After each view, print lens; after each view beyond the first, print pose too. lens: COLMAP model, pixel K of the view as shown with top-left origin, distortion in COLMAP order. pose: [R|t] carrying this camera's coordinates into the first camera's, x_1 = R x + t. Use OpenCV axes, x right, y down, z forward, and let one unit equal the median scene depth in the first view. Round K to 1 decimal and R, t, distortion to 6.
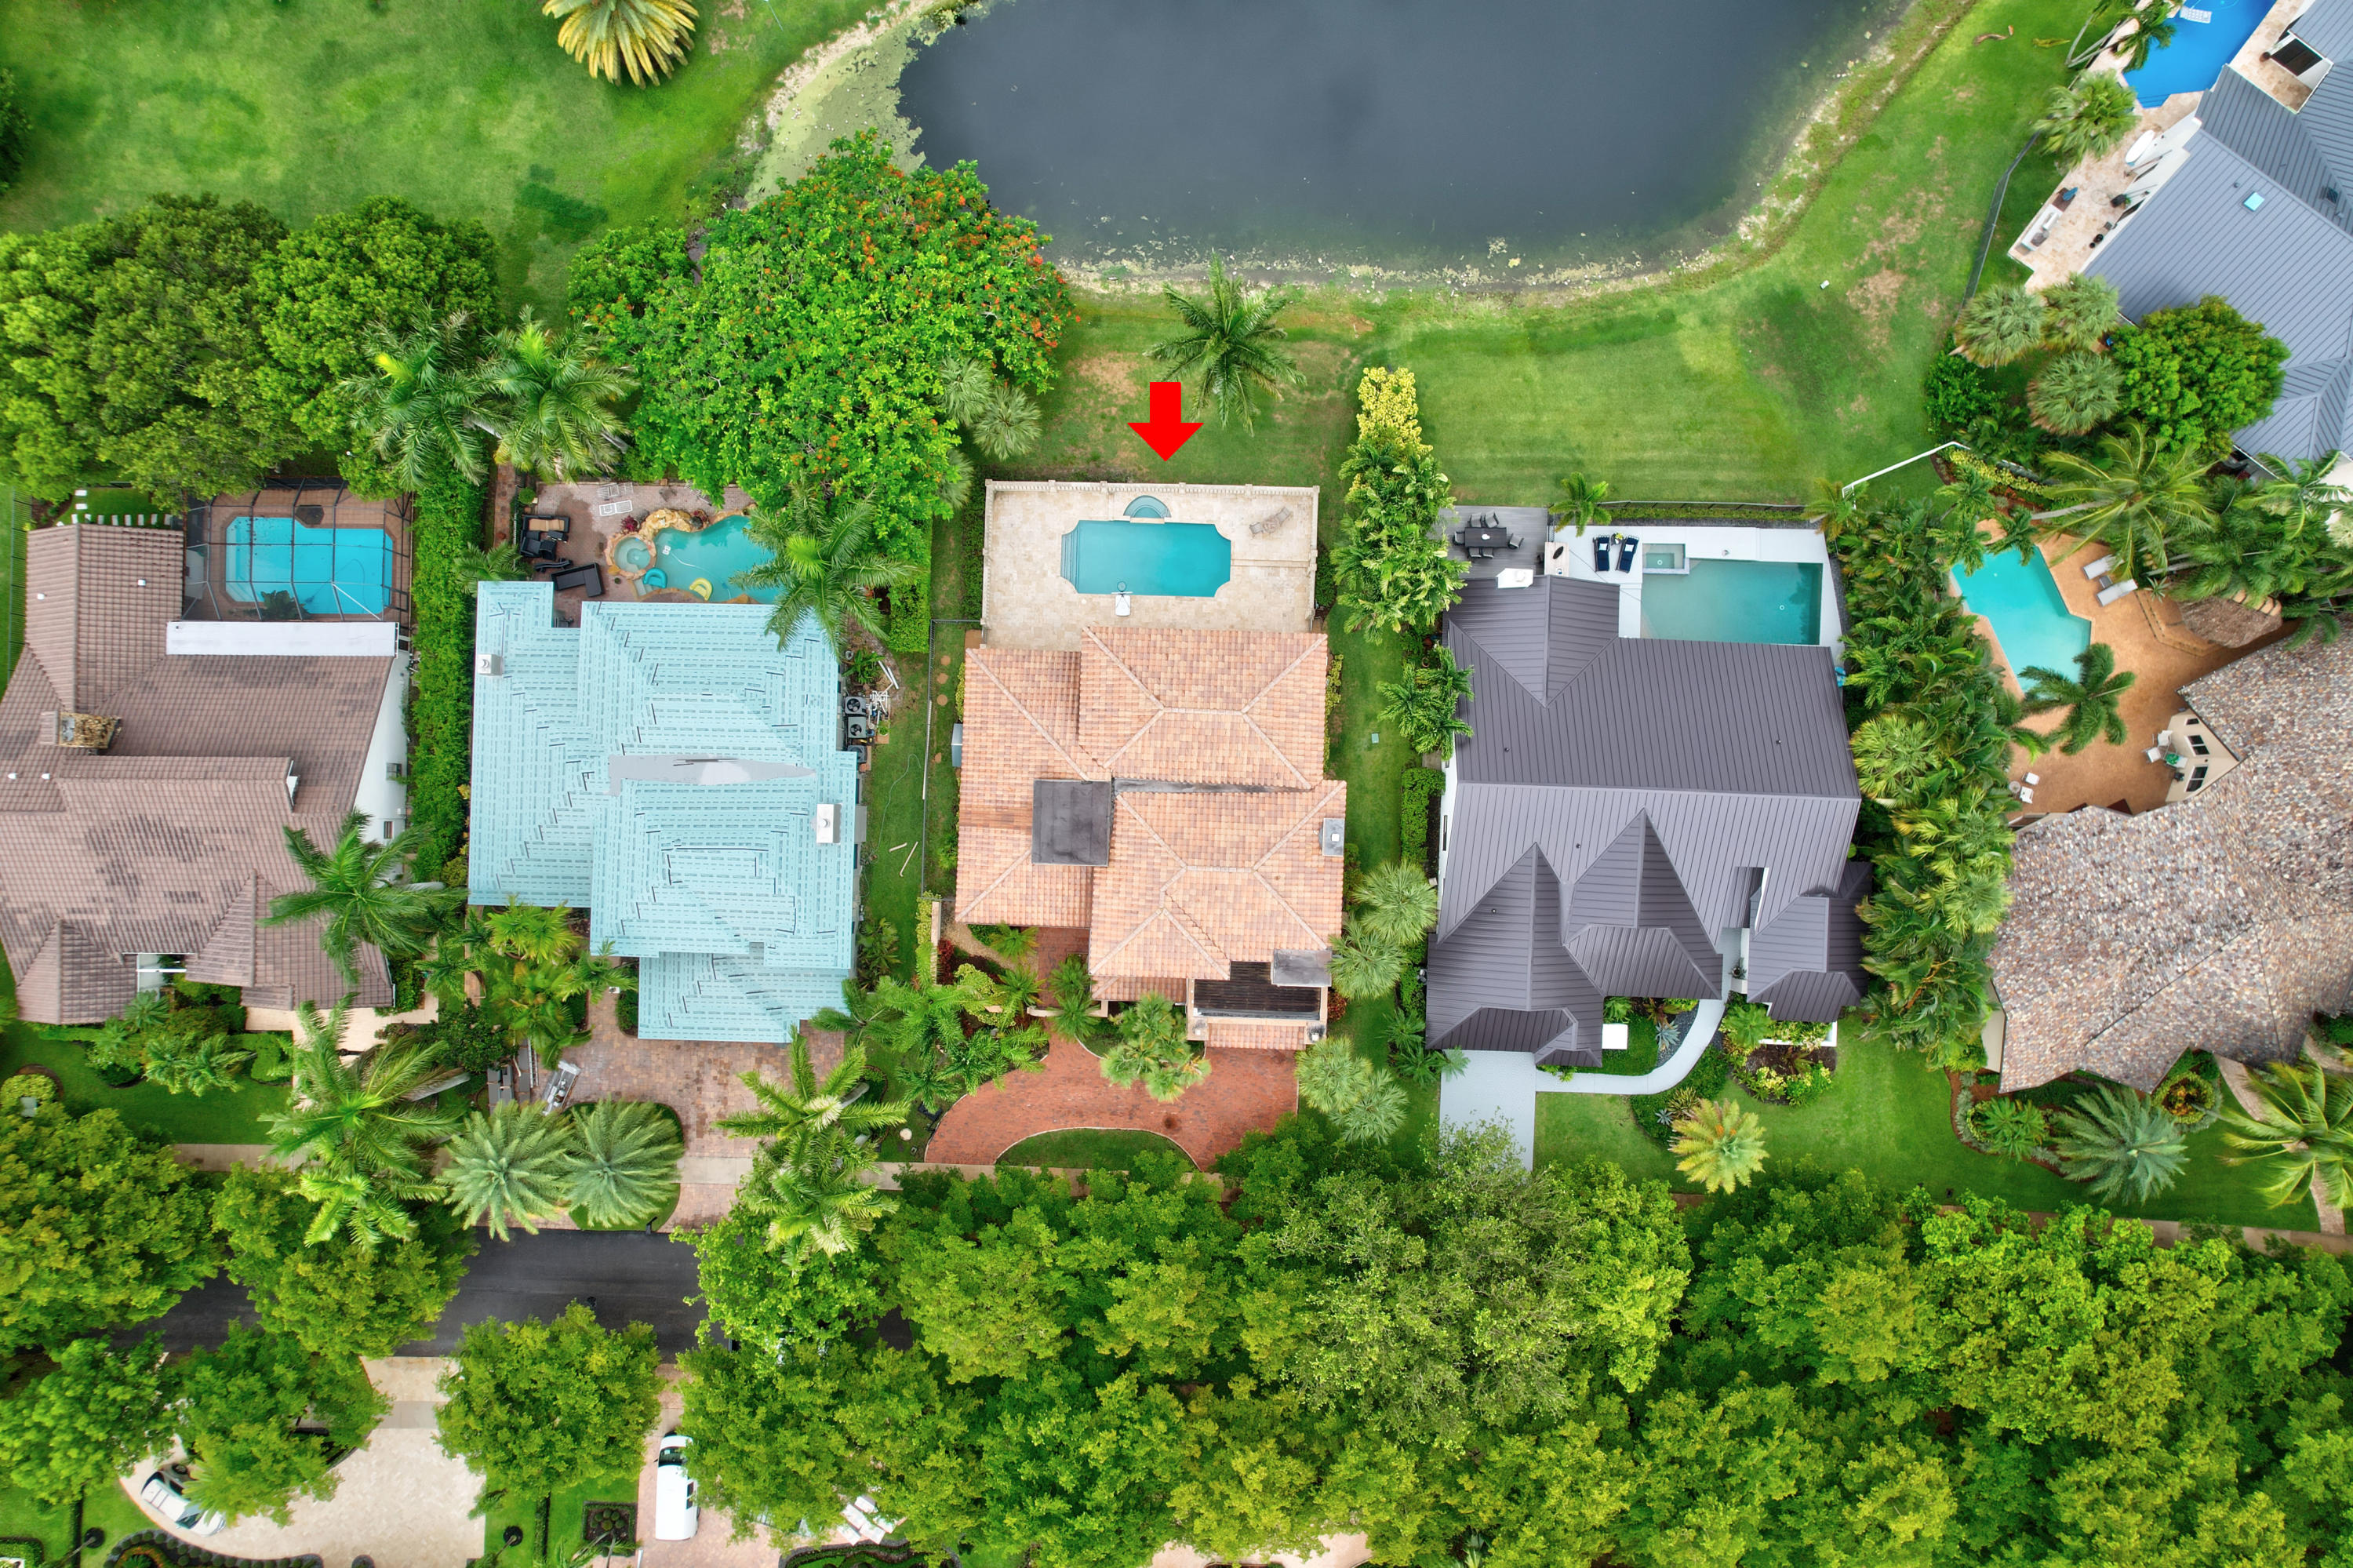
lens RADIAL K [[1499.3, 0, 1176.5], [0, 1499.3, 784.0], [0, 0, 1]] dist [-0.058268, 0.048911]
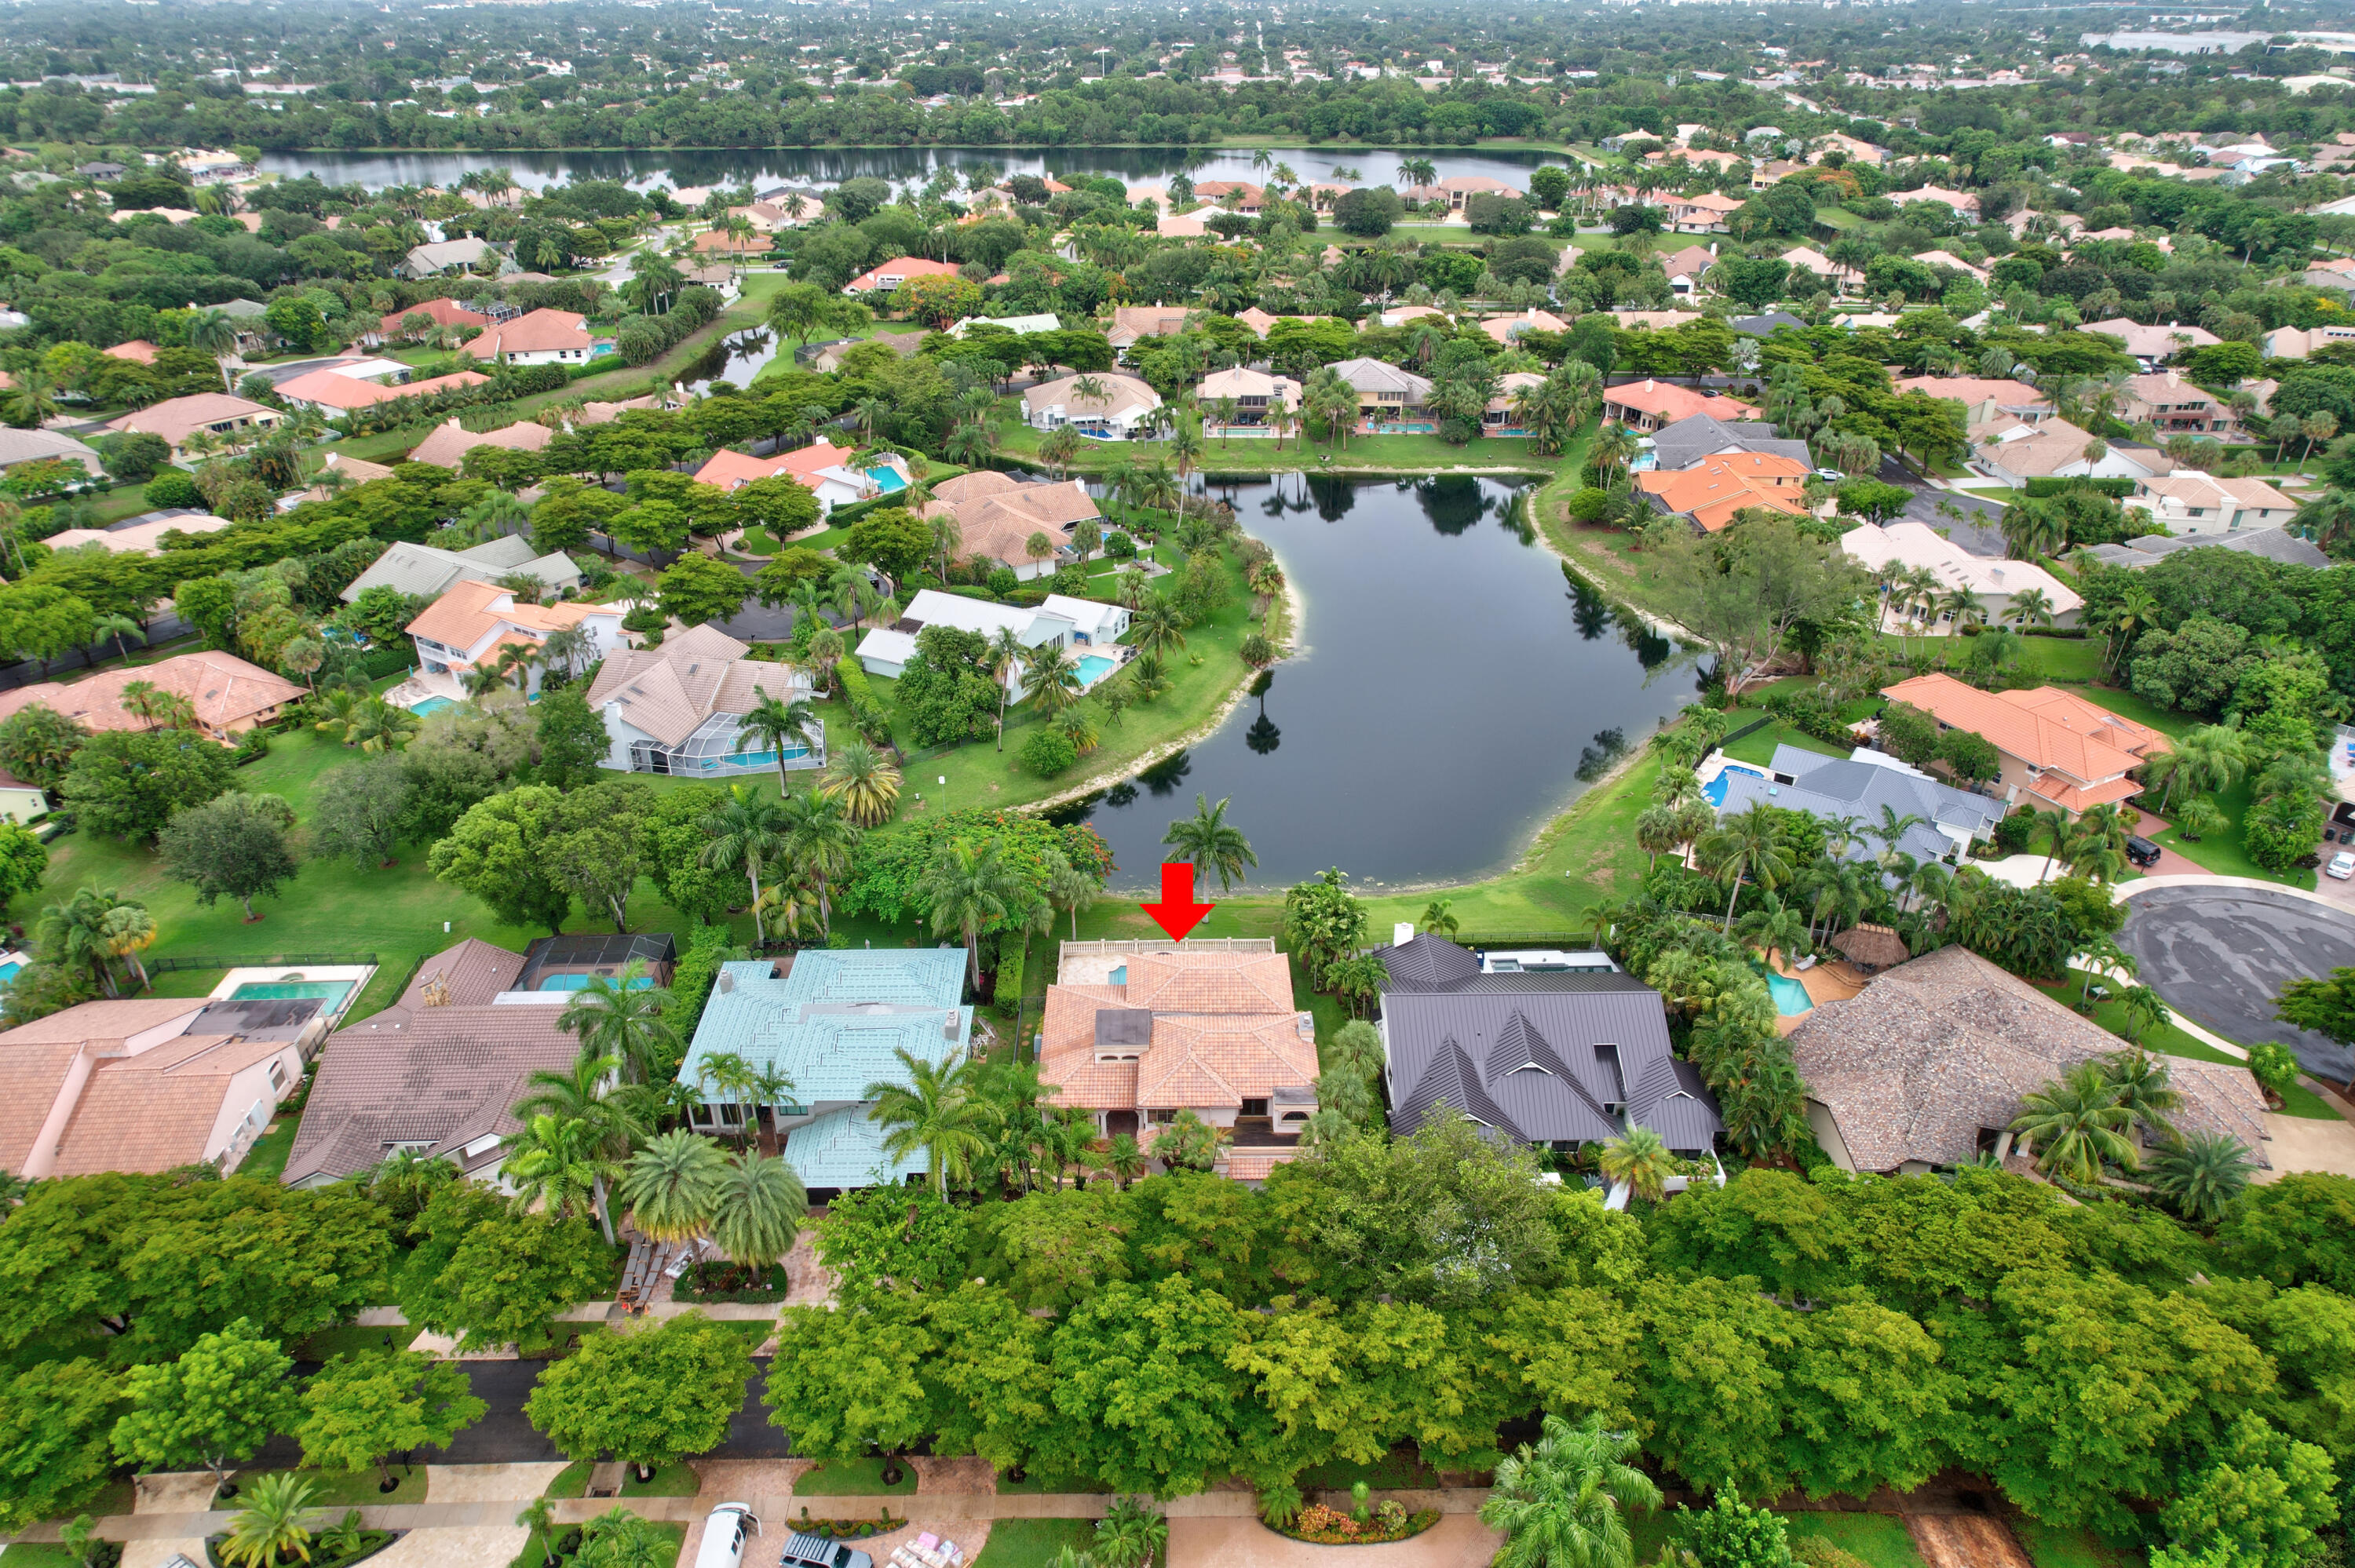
lens RADIAL K [[1500.3, 0, 1177.5], [0, 1500.3, 784.0], [0, 0, 1]] dist [-0.058268, 0.048911]
pose [[0.998925, -0.016807, 0.043191, -0.074680], [0.045808, 0.499642, -0.865020, 1.123379], [-0.007042, 0.866069, 0.499875, 0.081459]]
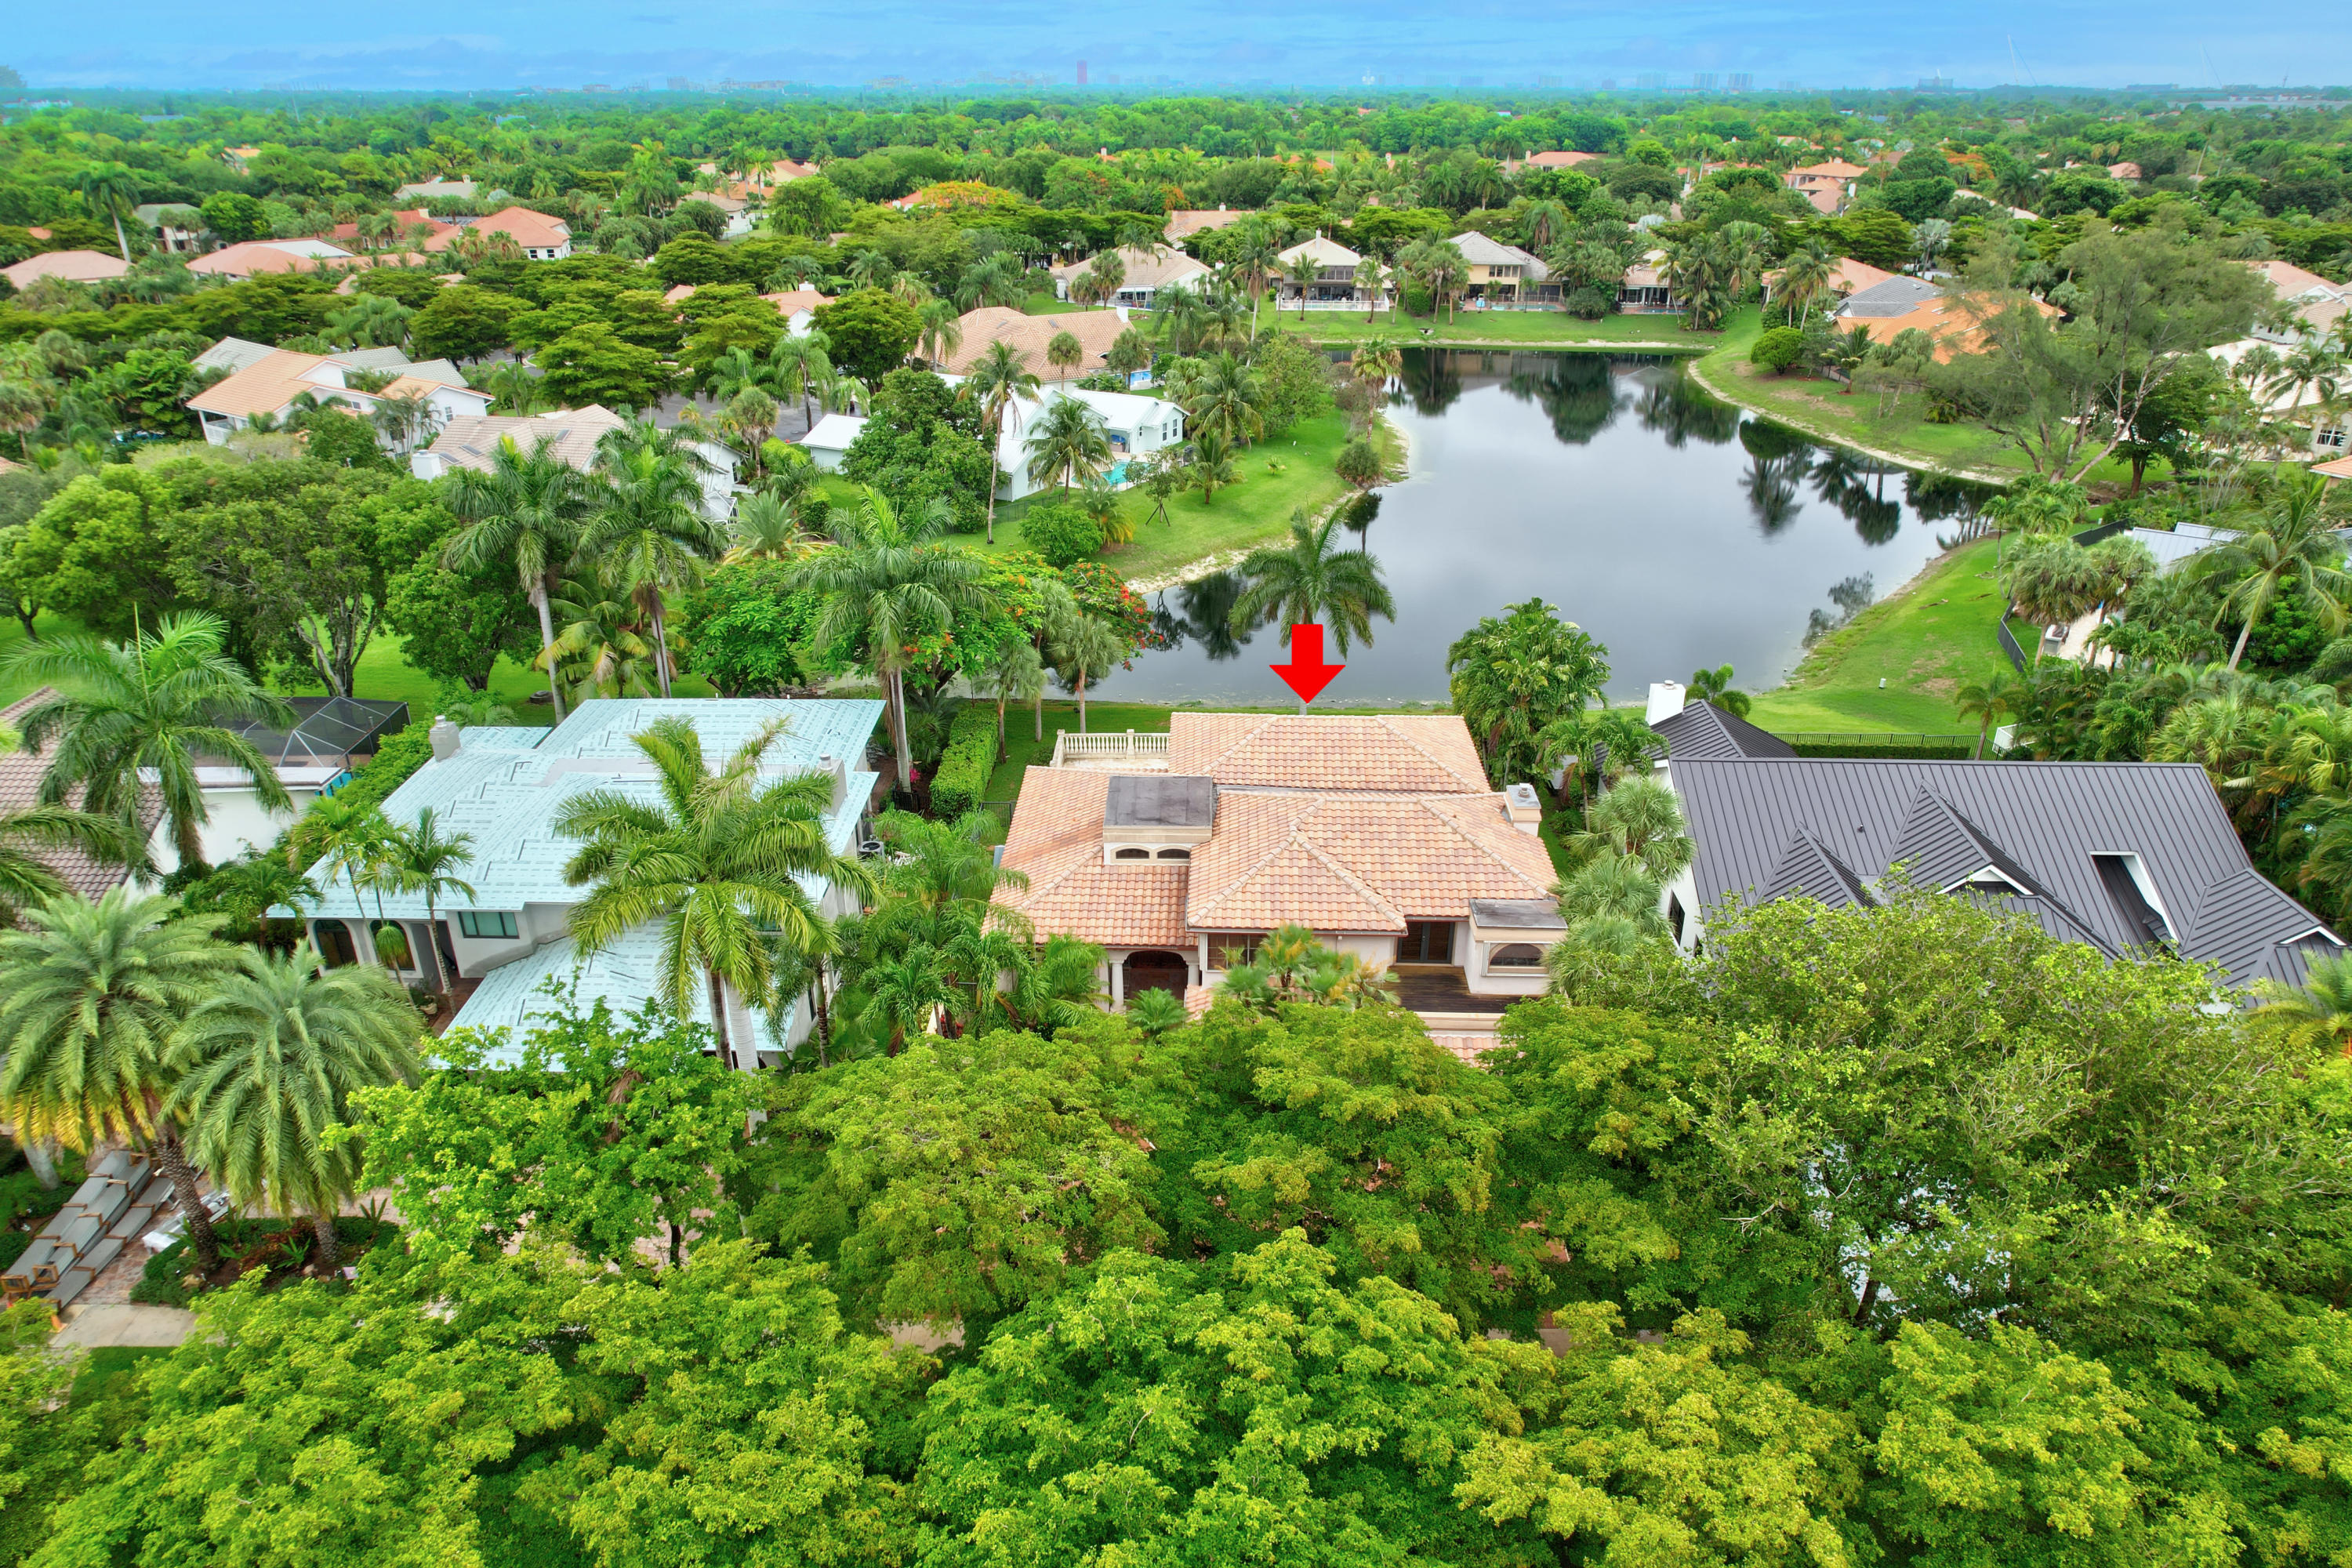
lens RADIAL K [[1513.2, 0, 1176.0], [0, 1513.2, 784.0], [0, 0, 1]] dist [-0.083239, 0.082980]
pose [[0.999941, 0.002713, 0.010476, -0.069204], [0.008142, 0.449046, -0.893472, 0.663174], [-0.007128, 0.893505, 0.448997, 0.647885]]
